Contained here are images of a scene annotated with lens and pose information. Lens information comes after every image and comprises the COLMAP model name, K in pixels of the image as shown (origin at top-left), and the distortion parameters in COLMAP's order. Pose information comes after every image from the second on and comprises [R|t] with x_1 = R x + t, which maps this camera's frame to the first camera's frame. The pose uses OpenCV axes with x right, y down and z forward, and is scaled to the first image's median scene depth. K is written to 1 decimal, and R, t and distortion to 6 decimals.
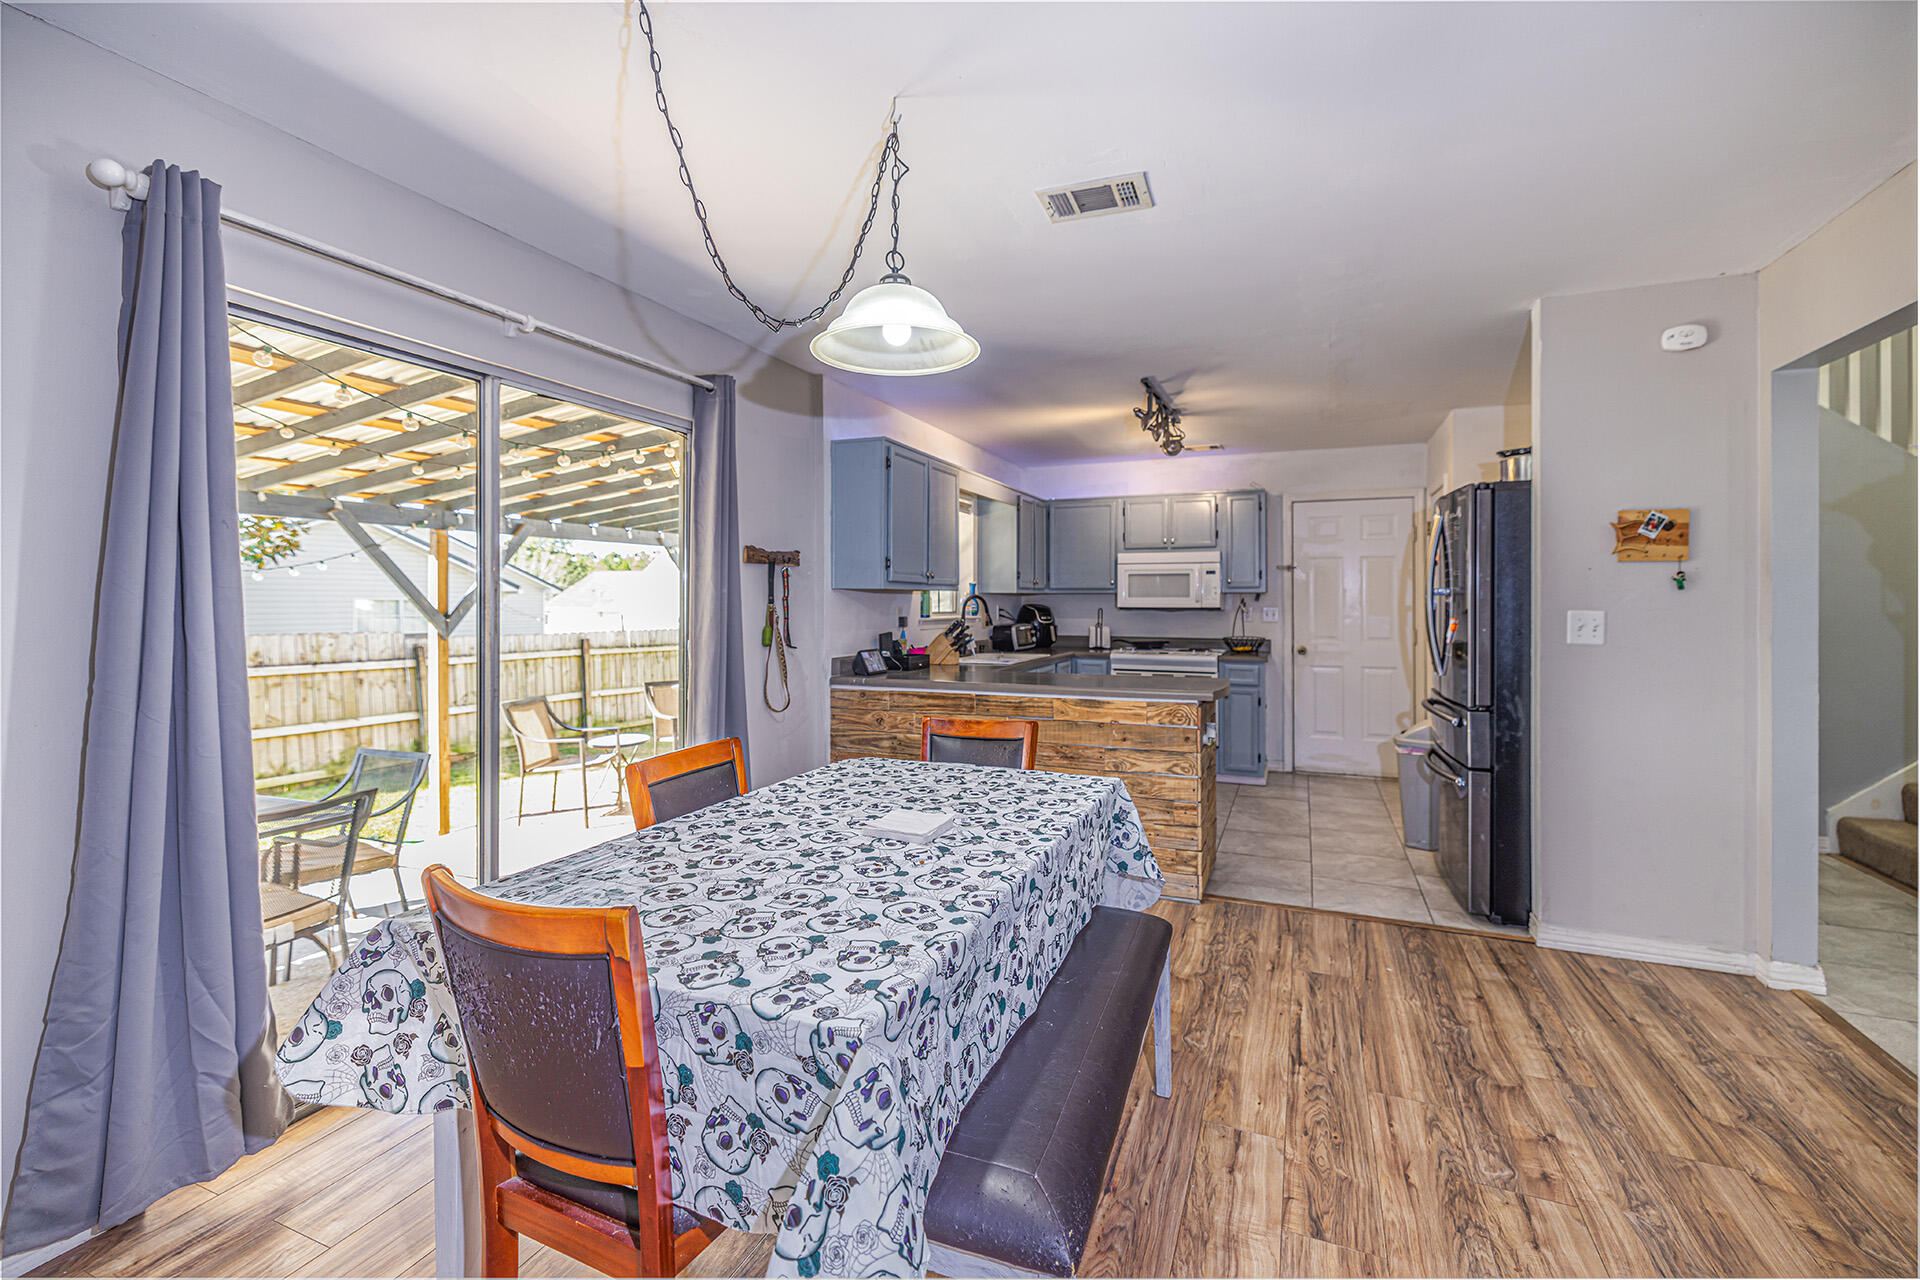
lens RADIAL K [[823.3, 0, 958.5], [0, 823.3, 598.4], [0, 0, 1]] dist [0.010982, -0.000364]
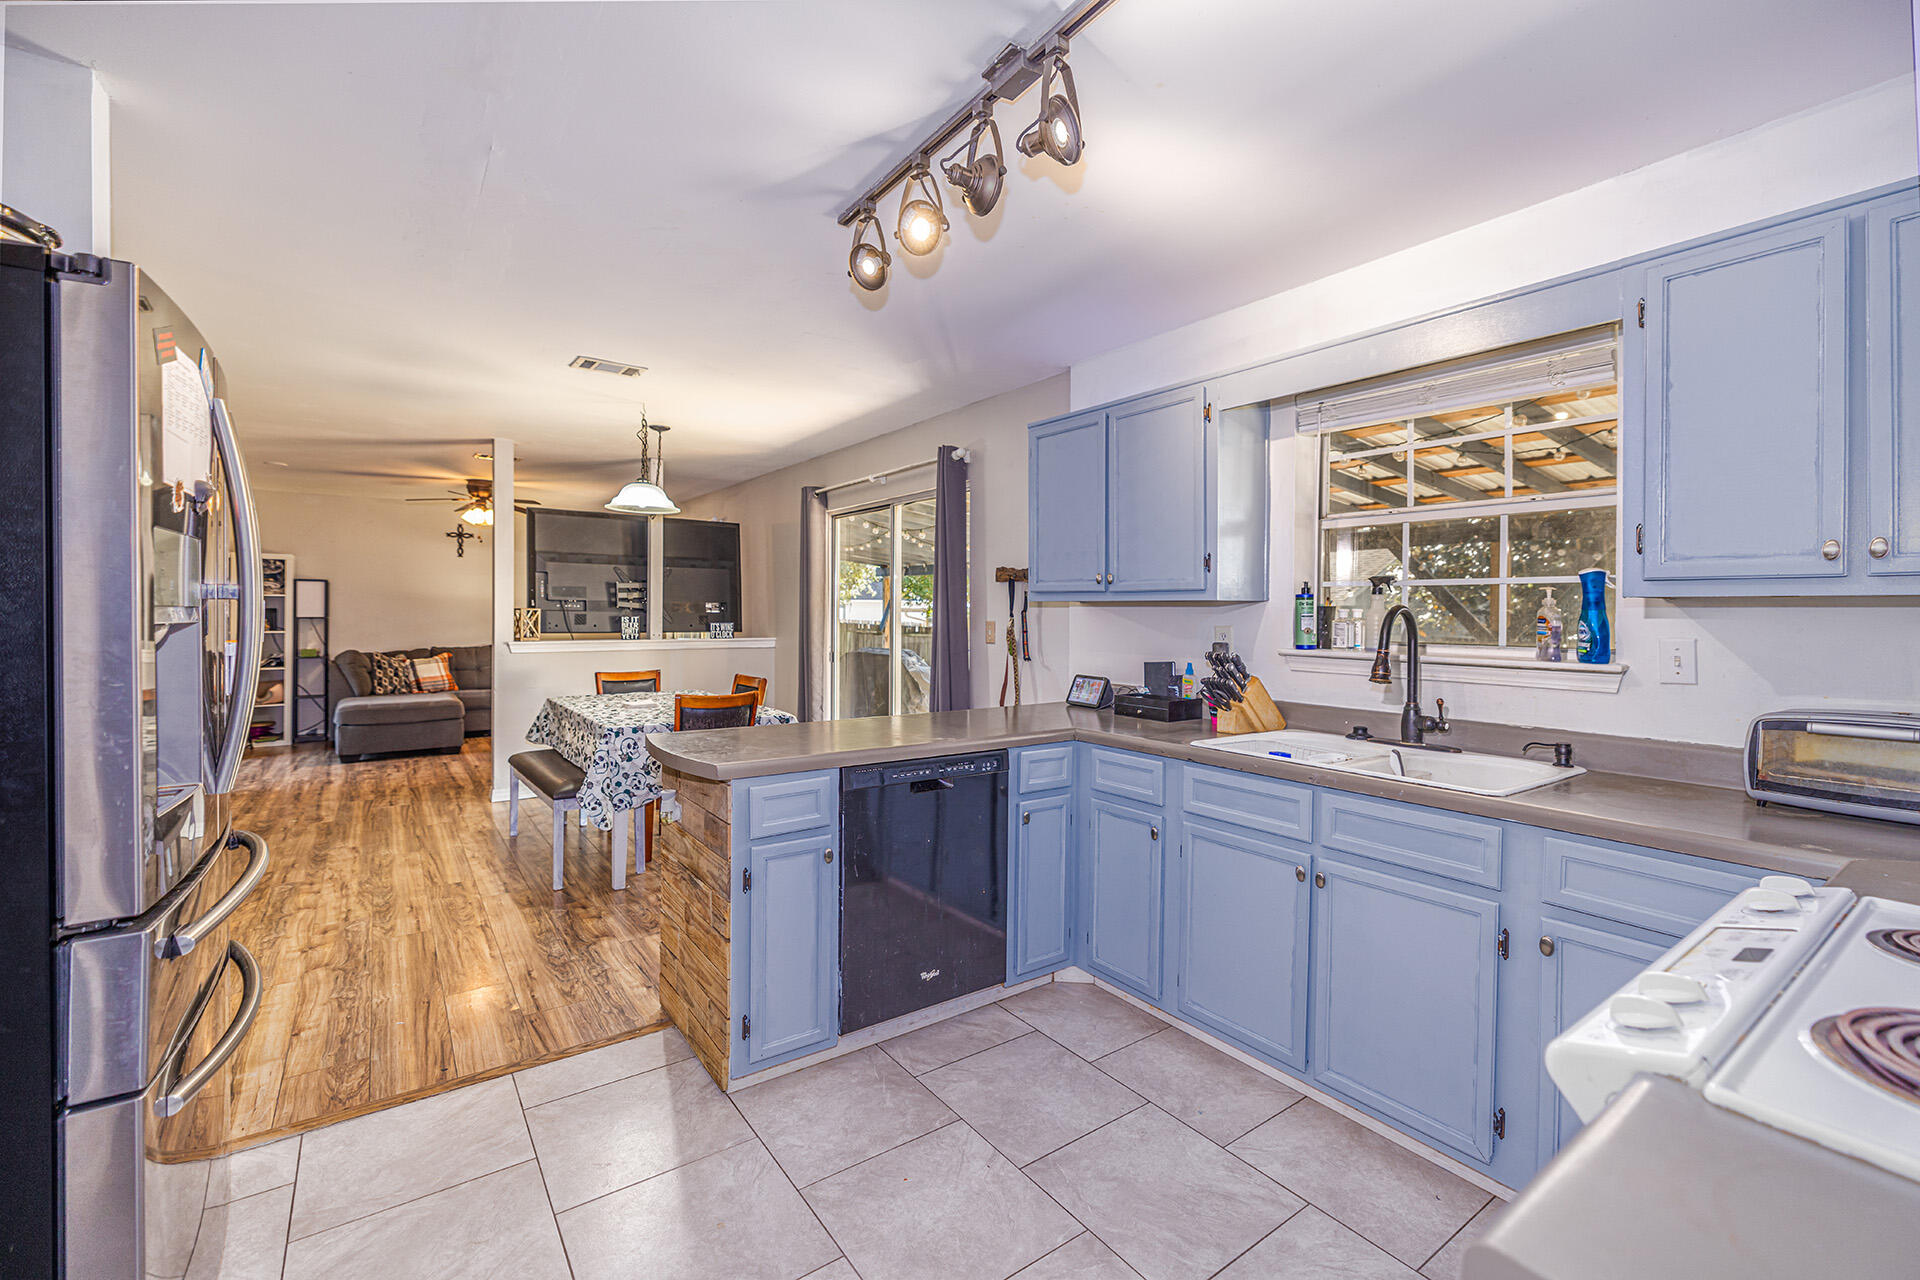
lens RADIAL K [[823.3, 0, 969.4], [0, 823.3, 623.7], [0, 0, 1]] dist [0.010982, -0.000364]
pose [[-0.522341, 0.004228, -0.852726, 0.560278], [-0.009674, 0.999894, 0.010883, 0.004008], [0.852682, 0.013934, -0.522245, 1.156556]]
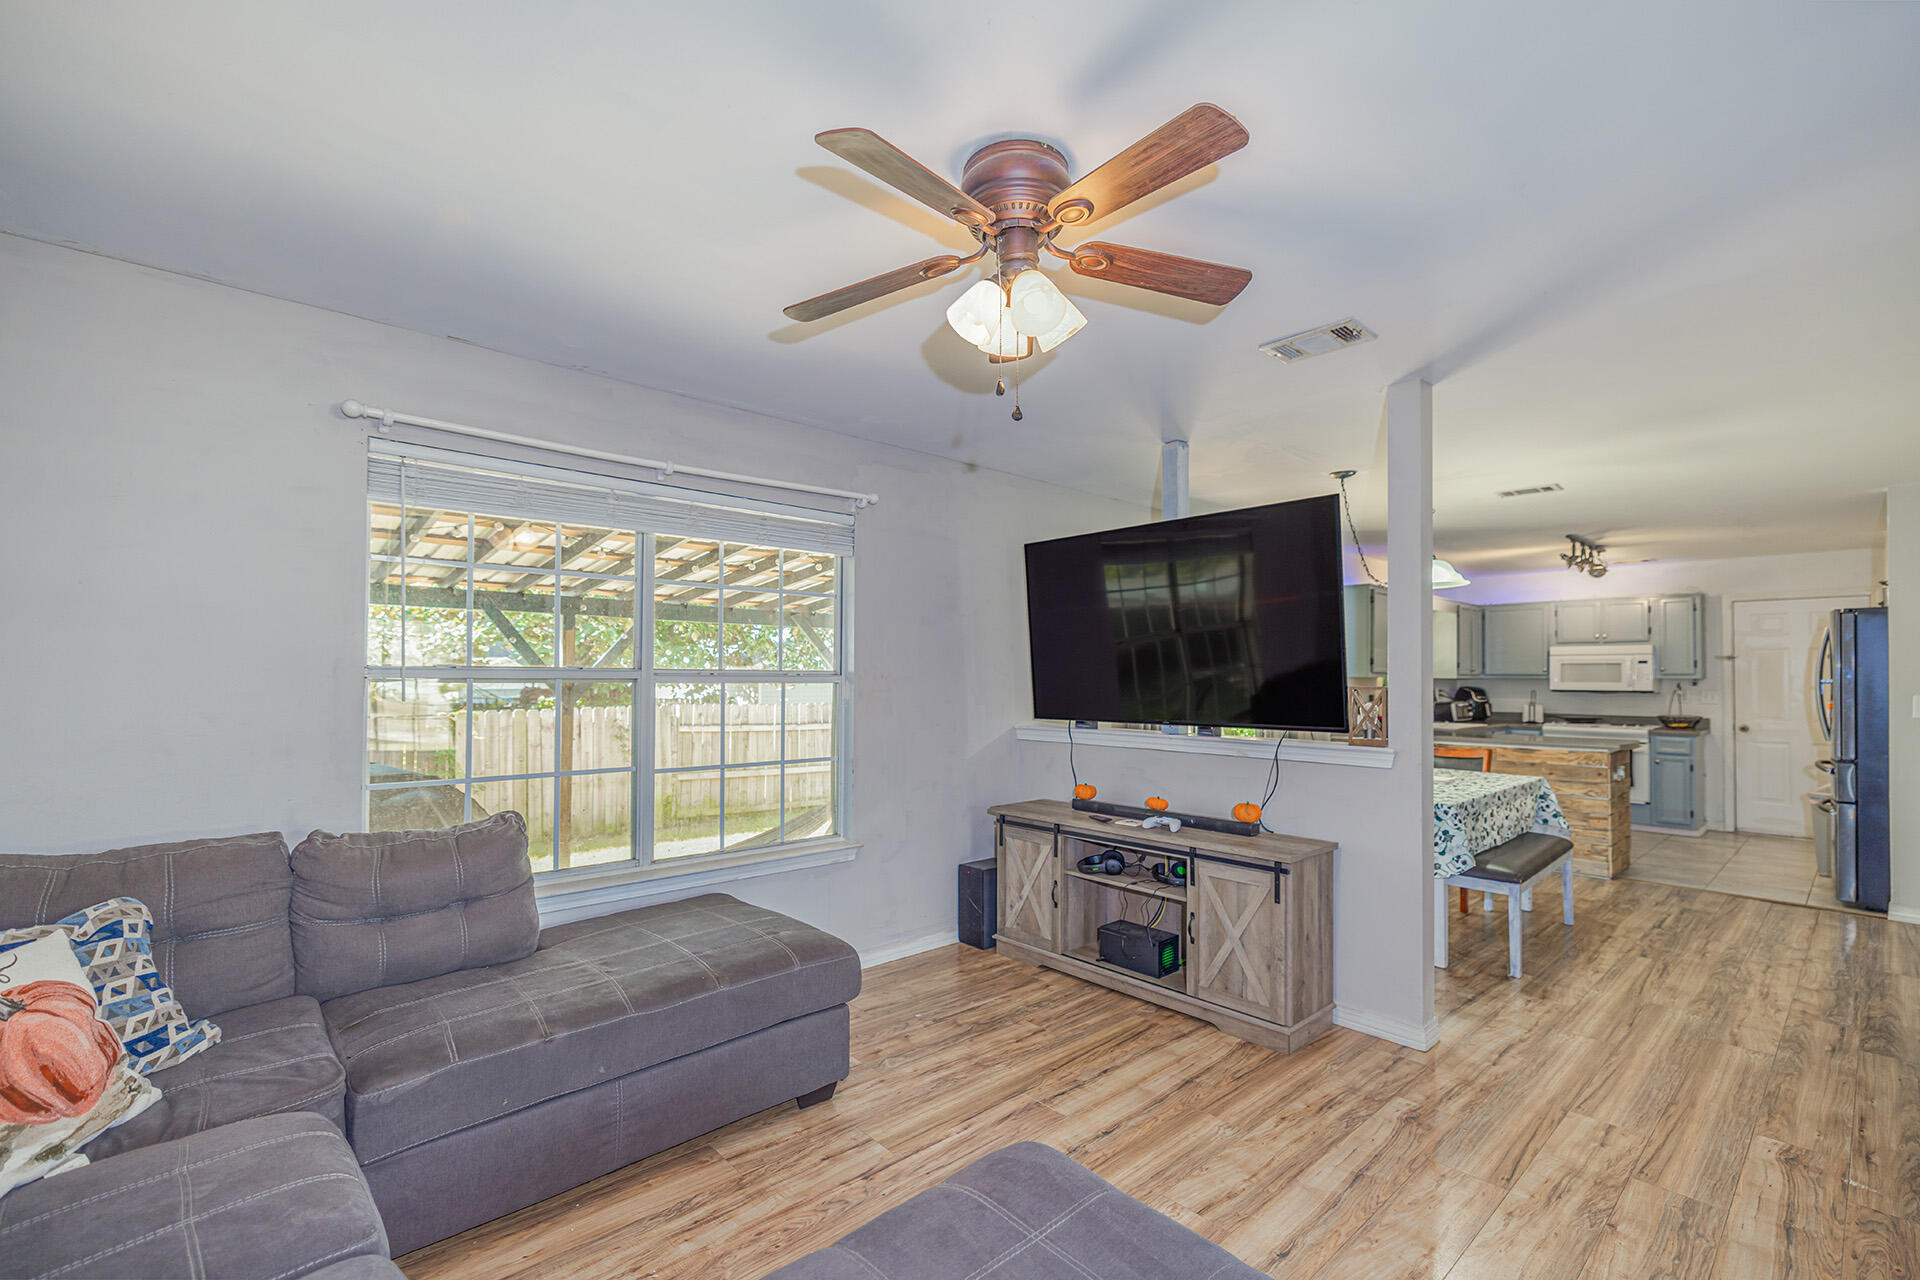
lens RADIAL K [[823.3, 0, 947.3], [0, 823.3, 668.6], [0, 0, 1]] dist [0.010982, -0.000364]
pose [[0.901348, -0.000851, -0.433096, -0.113146], [-0.002987, 0.999962, -0.008181, -0.010440], [0.433086, 0.008667, 0.901311, -0.685816]]
